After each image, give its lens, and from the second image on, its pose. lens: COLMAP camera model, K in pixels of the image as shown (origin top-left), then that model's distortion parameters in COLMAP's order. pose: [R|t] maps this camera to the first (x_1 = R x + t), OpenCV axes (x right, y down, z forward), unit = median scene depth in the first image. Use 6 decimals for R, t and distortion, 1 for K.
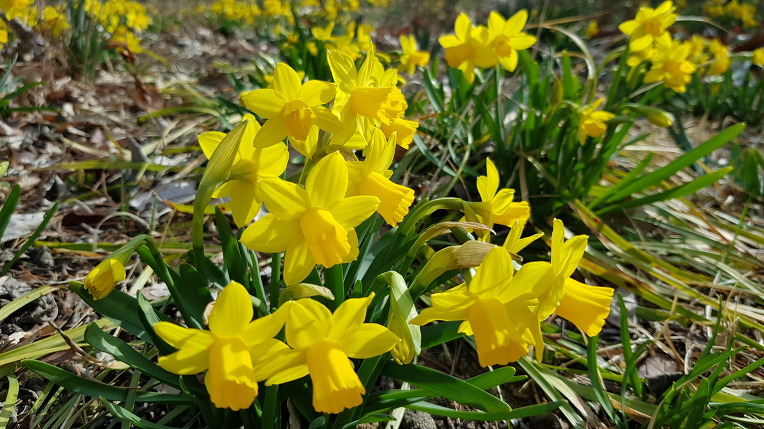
lens RADIAL K [[597.9, 0, 383.9], [0, 597.9, 209.9], [0, 0, 1]] dist [-0.016340, -0.016938]
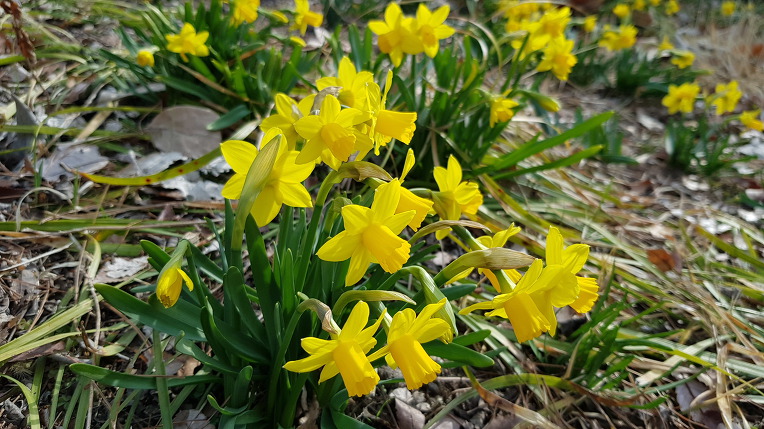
lens RADIAL K [[597.9, 0, 379.9], [0, 597.9, 217.8], [0, 0, 1]] dist [-0.016340, -0.016938]
pose [[0.958768, -0.035308, 0.281987, -0.212140], [-0.002271, 0.991269, 0.131839, -0.084108], [-0.284180, -0.127043, 0.950317, -0.076092]]
